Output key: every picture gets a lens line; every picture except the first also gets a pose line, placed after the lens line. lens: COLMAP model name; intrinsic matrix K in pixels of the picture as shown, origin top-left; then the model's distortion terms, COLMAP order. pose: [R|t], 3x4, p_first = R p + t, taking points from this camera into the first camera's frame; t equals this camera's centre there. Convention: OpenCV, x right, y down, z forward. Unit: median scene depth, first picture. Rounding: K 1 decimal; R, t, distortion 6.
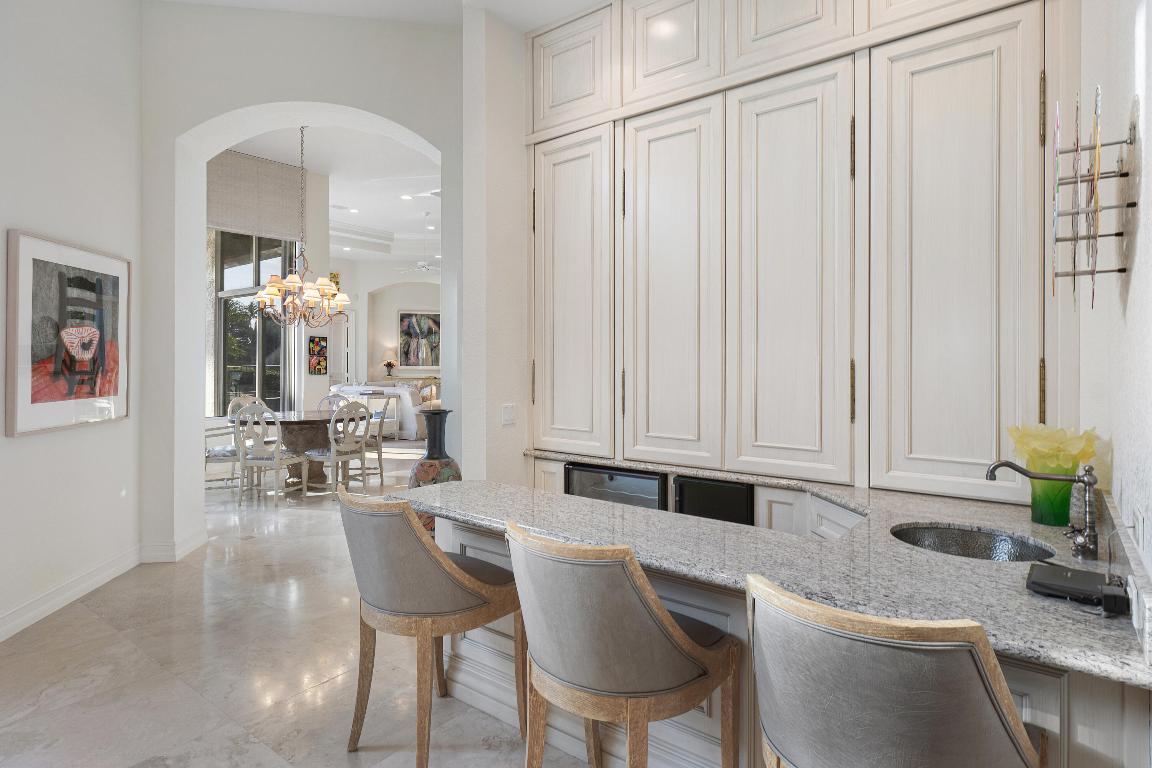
lens RADIAL K [[606.8, 0, 578.0], [0, 606.8, 365.8], [0, 0, 1]] dist [0.003149, 0.000804]
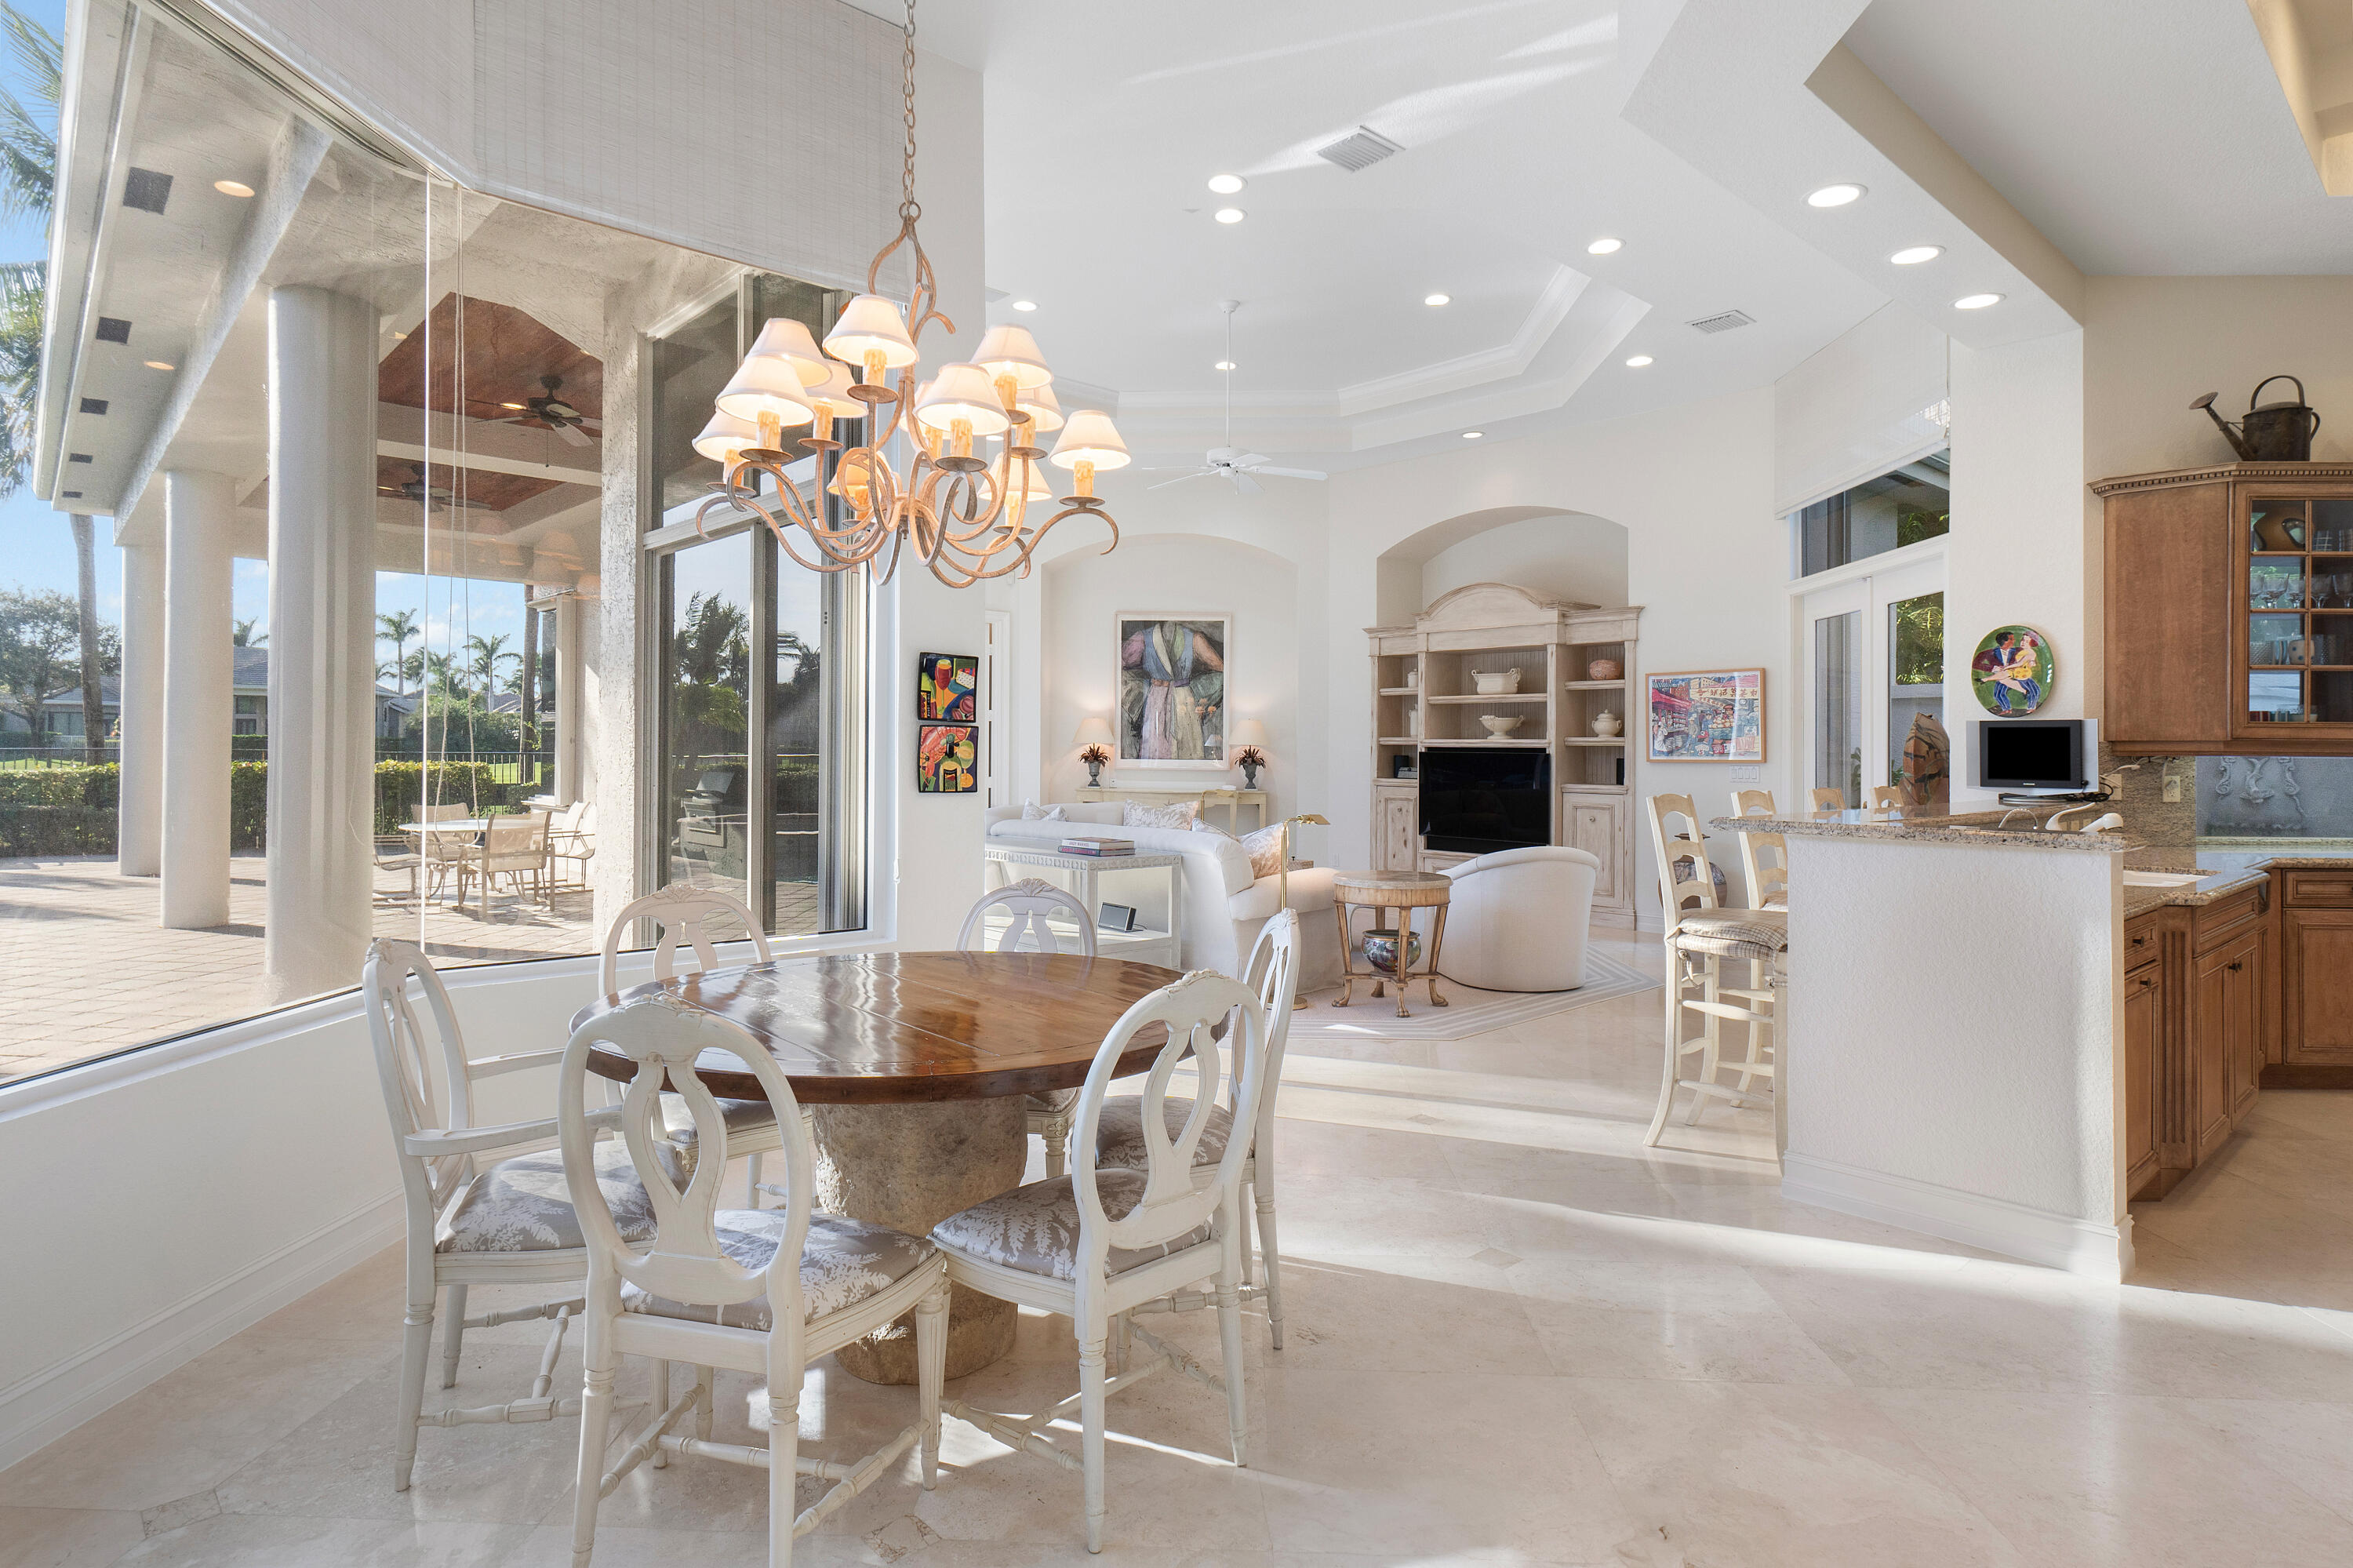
lens RADIAL K [[1239.5, 0, 1180.6], [0, 1239.5, 746.8], [0, 0, 1]] dist [0.003149, 0.000804]
pose [[0.984093, 0.002387, -0.177639, -0.223735], [-0.003995, 0.999954, -0.008698, -0.001750], [0.177610, 0.009269, 0.984057, 0.465674]]
